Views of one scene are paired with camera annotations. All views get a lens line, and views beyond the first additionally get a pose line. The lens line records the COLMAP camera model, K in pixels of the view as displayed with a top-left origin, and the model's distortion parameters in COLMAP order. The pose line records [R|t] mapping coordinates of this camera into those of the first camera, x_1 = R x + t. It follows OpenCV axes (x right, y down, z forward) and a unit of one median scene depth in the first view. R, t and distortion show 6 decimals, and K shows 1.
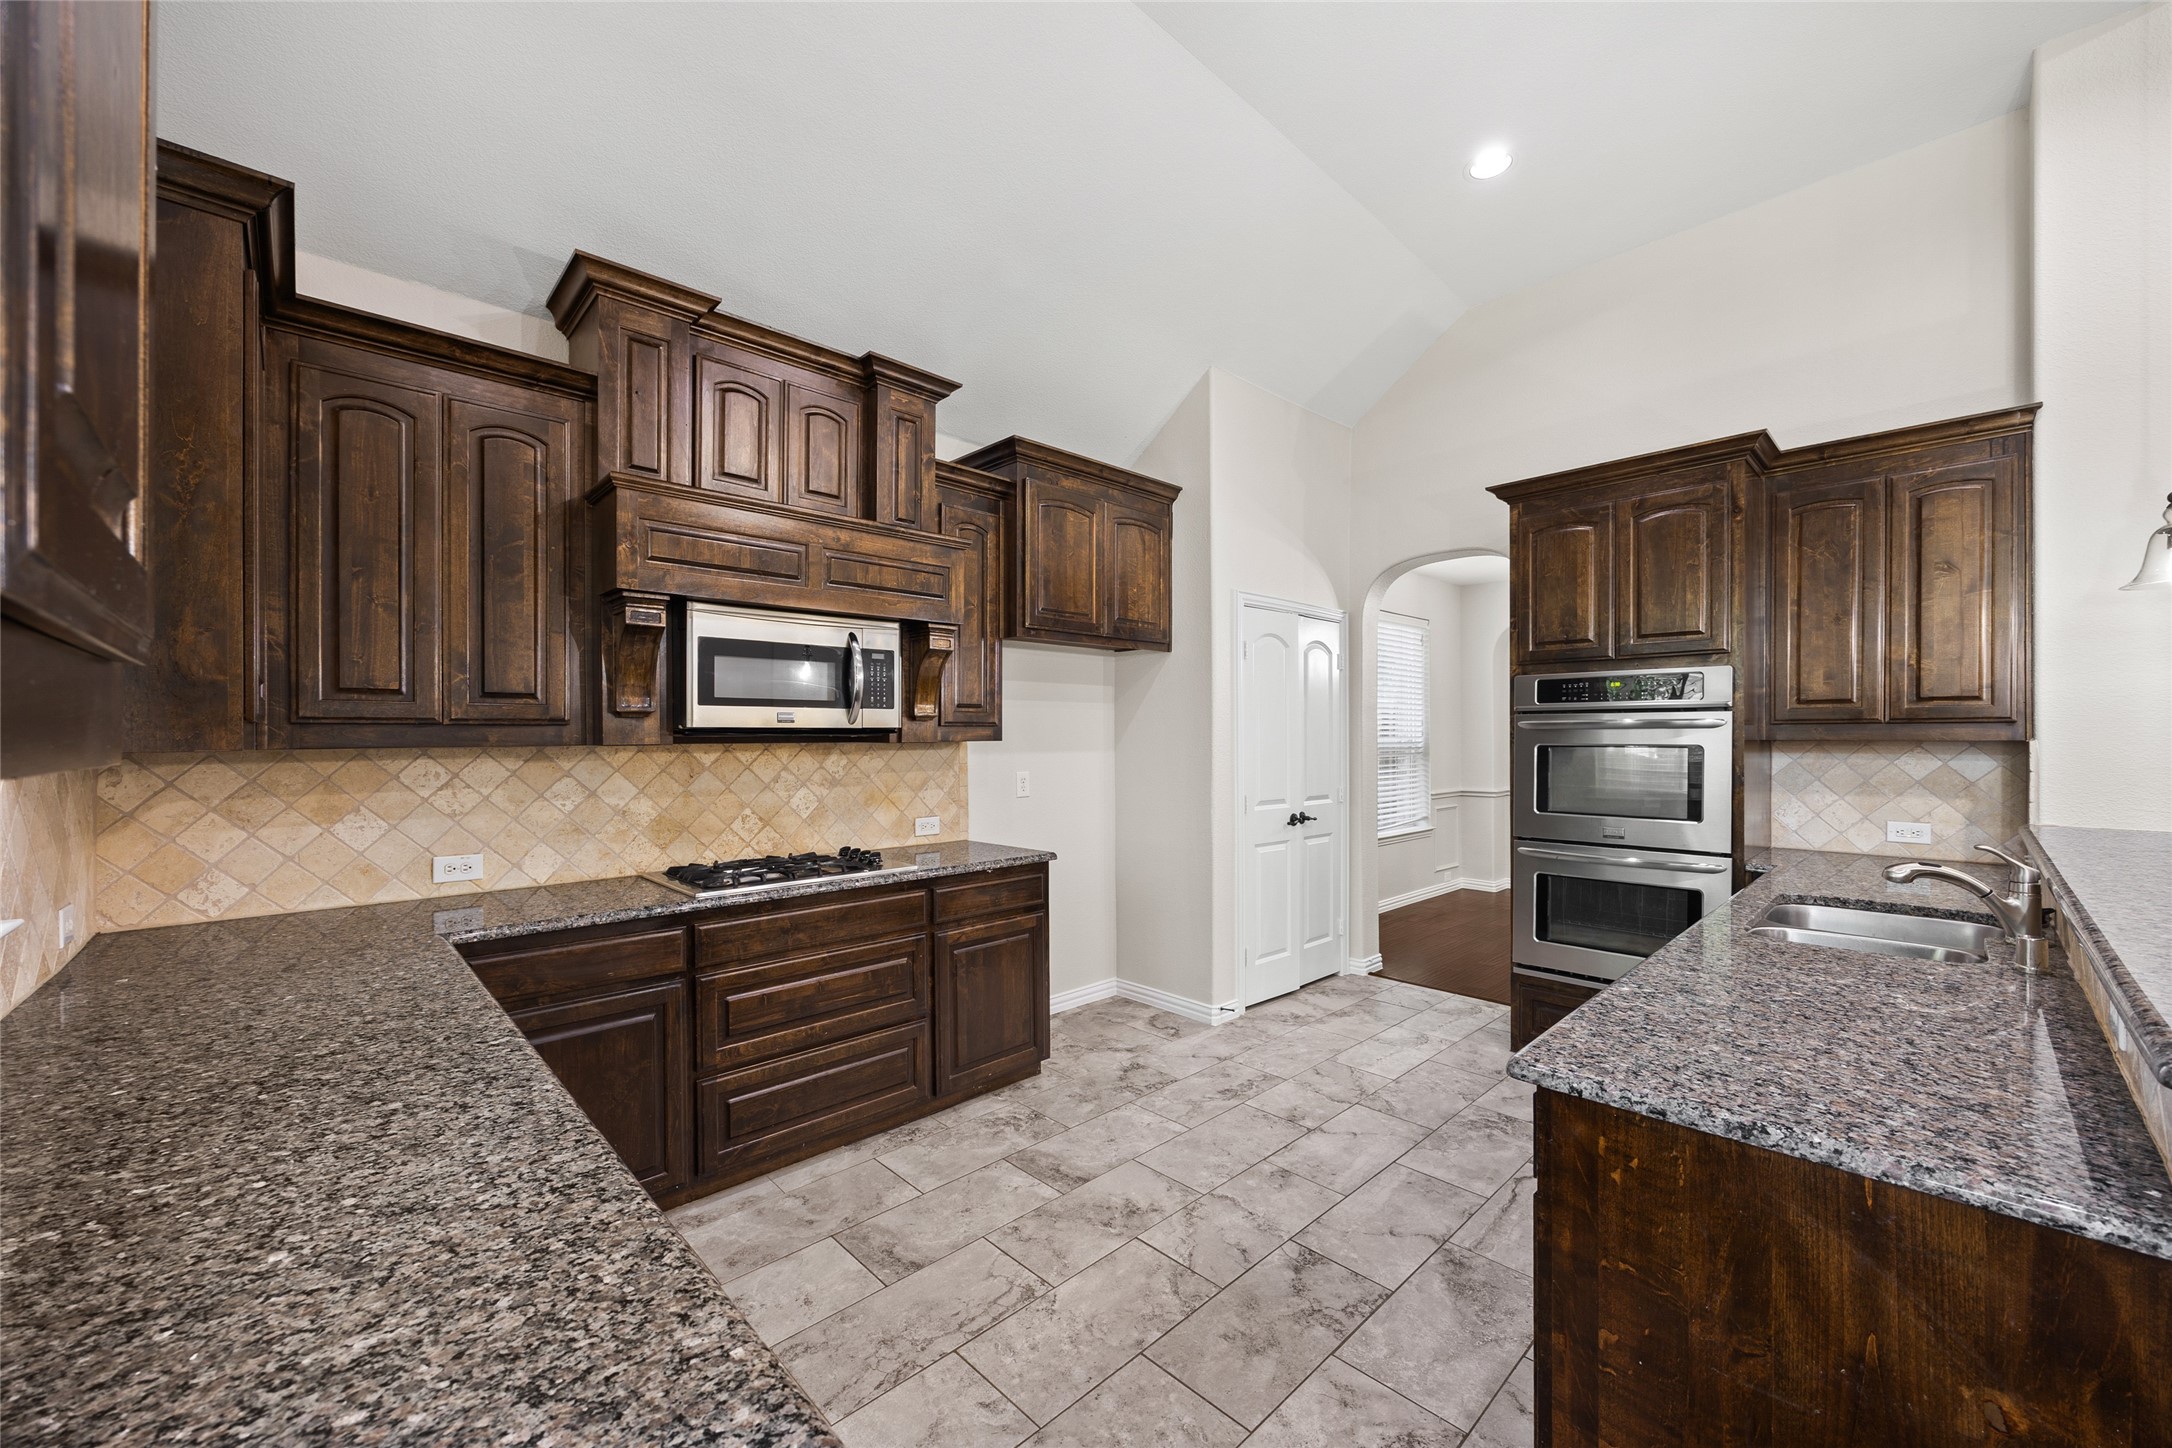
lens RADIAL K [[833.5, 0, 1082.7], [0, 833.5, 732.8], [0, 0, 1]] dist [-0.001823, -0.000418]
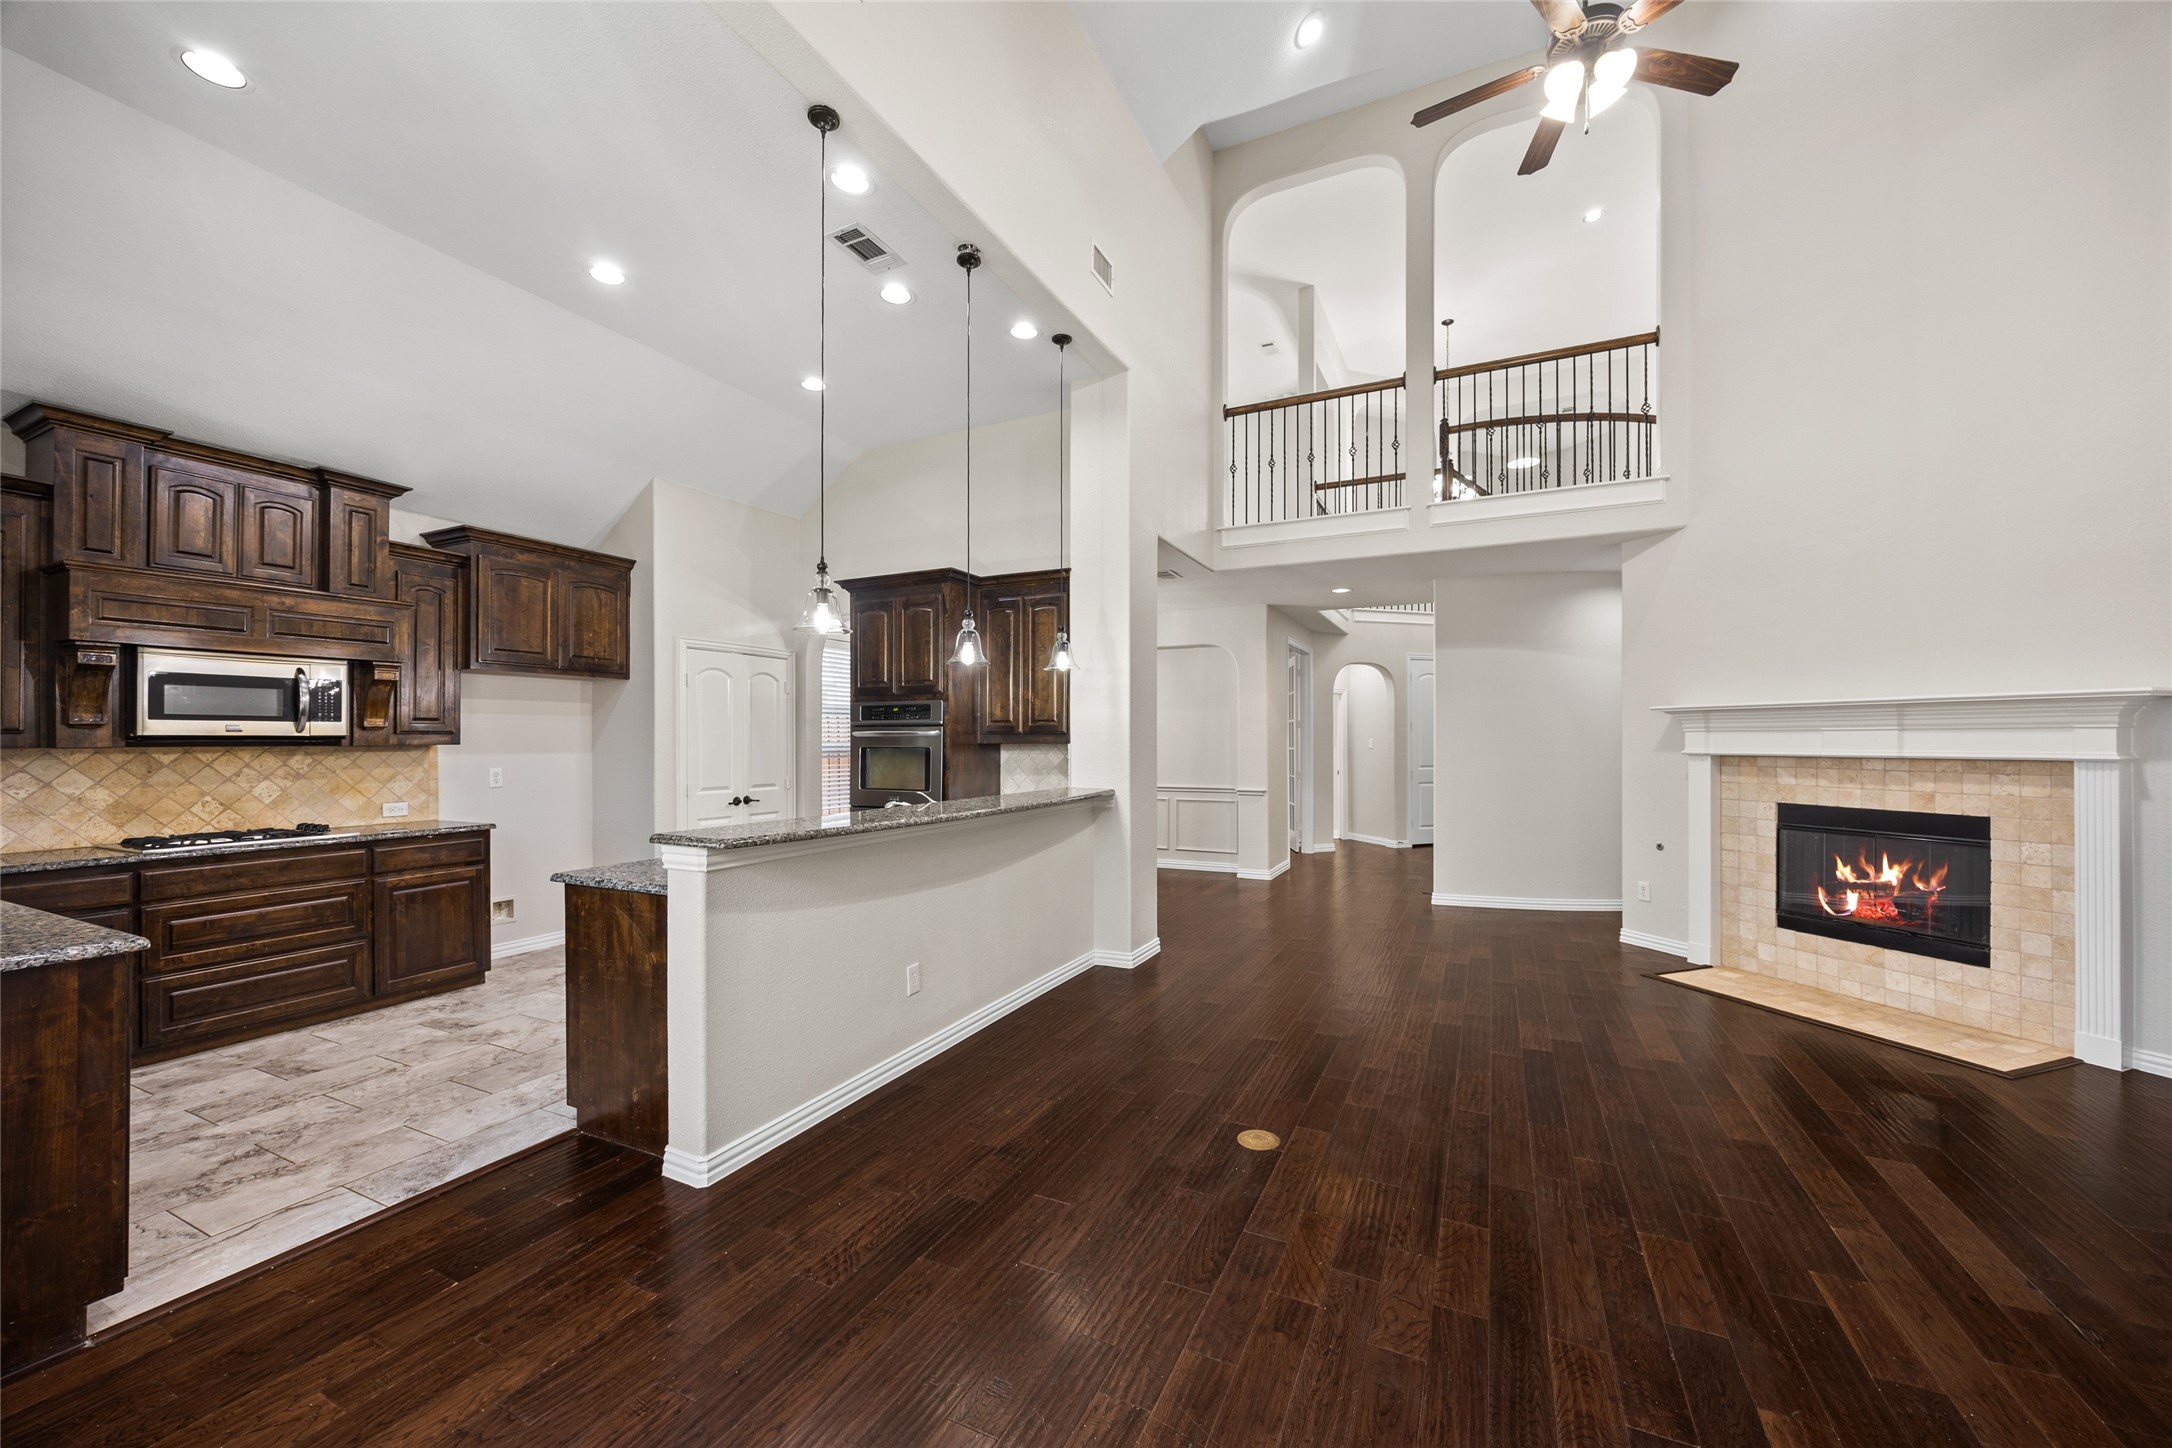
lens RADIAL K [[833.5, 0, 1082.7], [0, 833.5, 732.8], [0, 0, 1]] dist [-0.001823, -0.000418]
pose [[0.938511, 0.003165, 0.345234, 0.471348], [-0.001181, 0.999982, -0.005957, -0.003635], [-0.345247, 0.005183, 0.938498, -0.760402]]
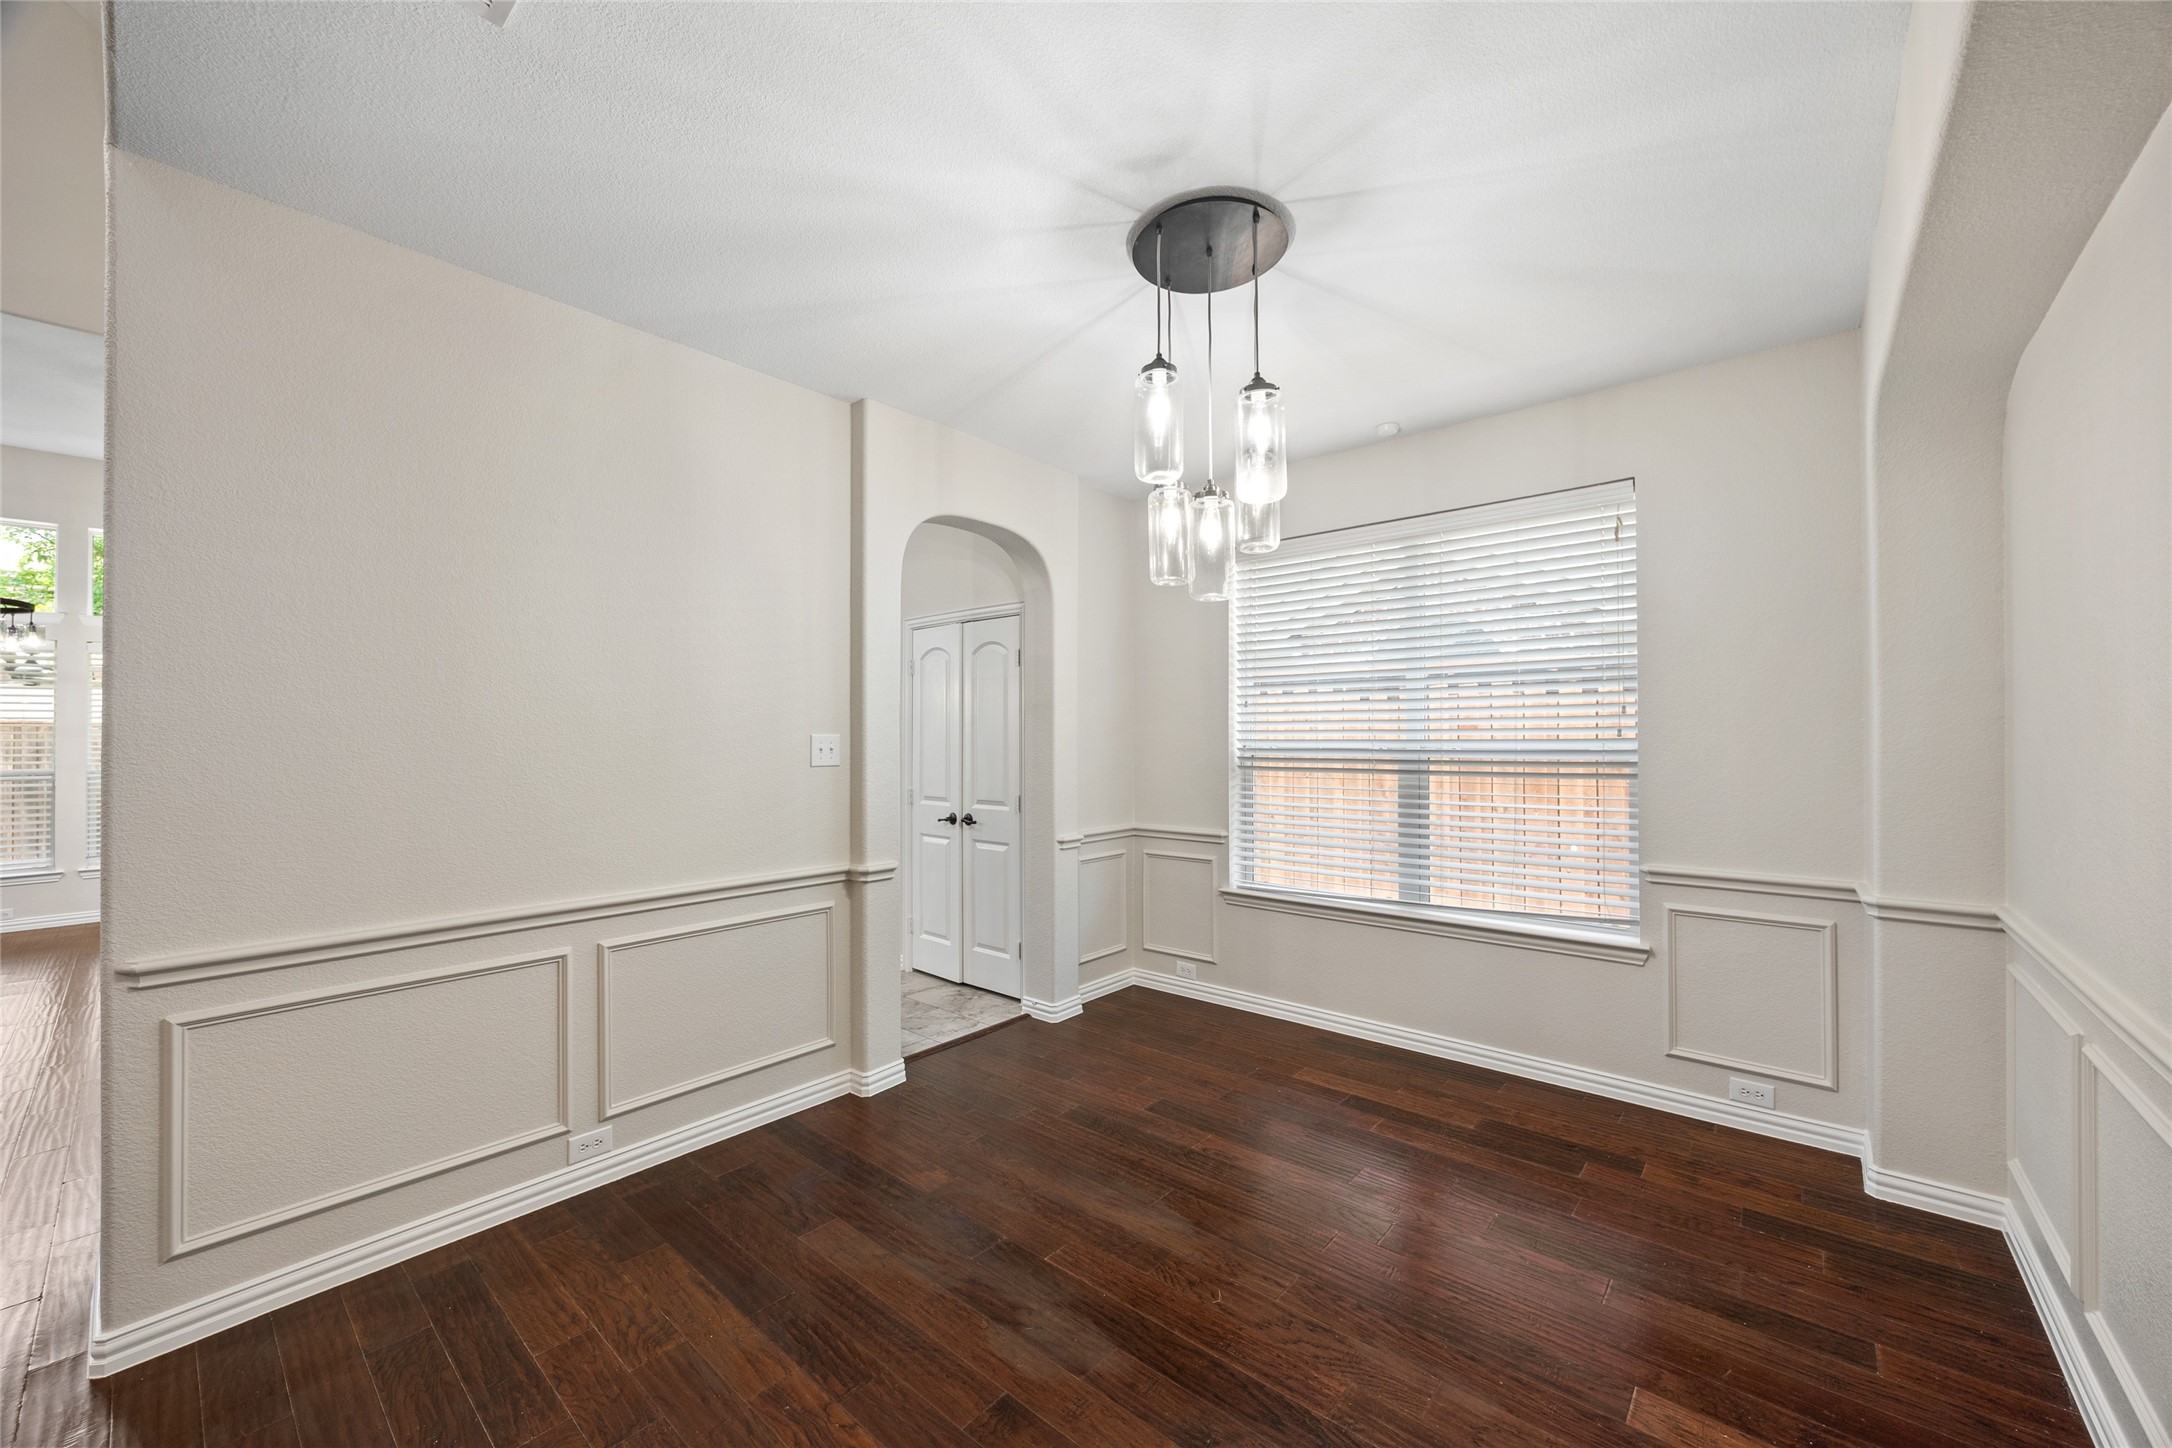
lens RADIAL K [[823.8, 0, 1097.2], [0, 823.8, 729.0], [0, 0, 1]] dist [0.000104, 0.000009]
pose [[0.109418, -0.009052, -0.993955, 1.962370], [0.006976, 0.999941, -0.008338, 0.001003], [0.993971, -0.006022, 0.109474, 1.600782]]
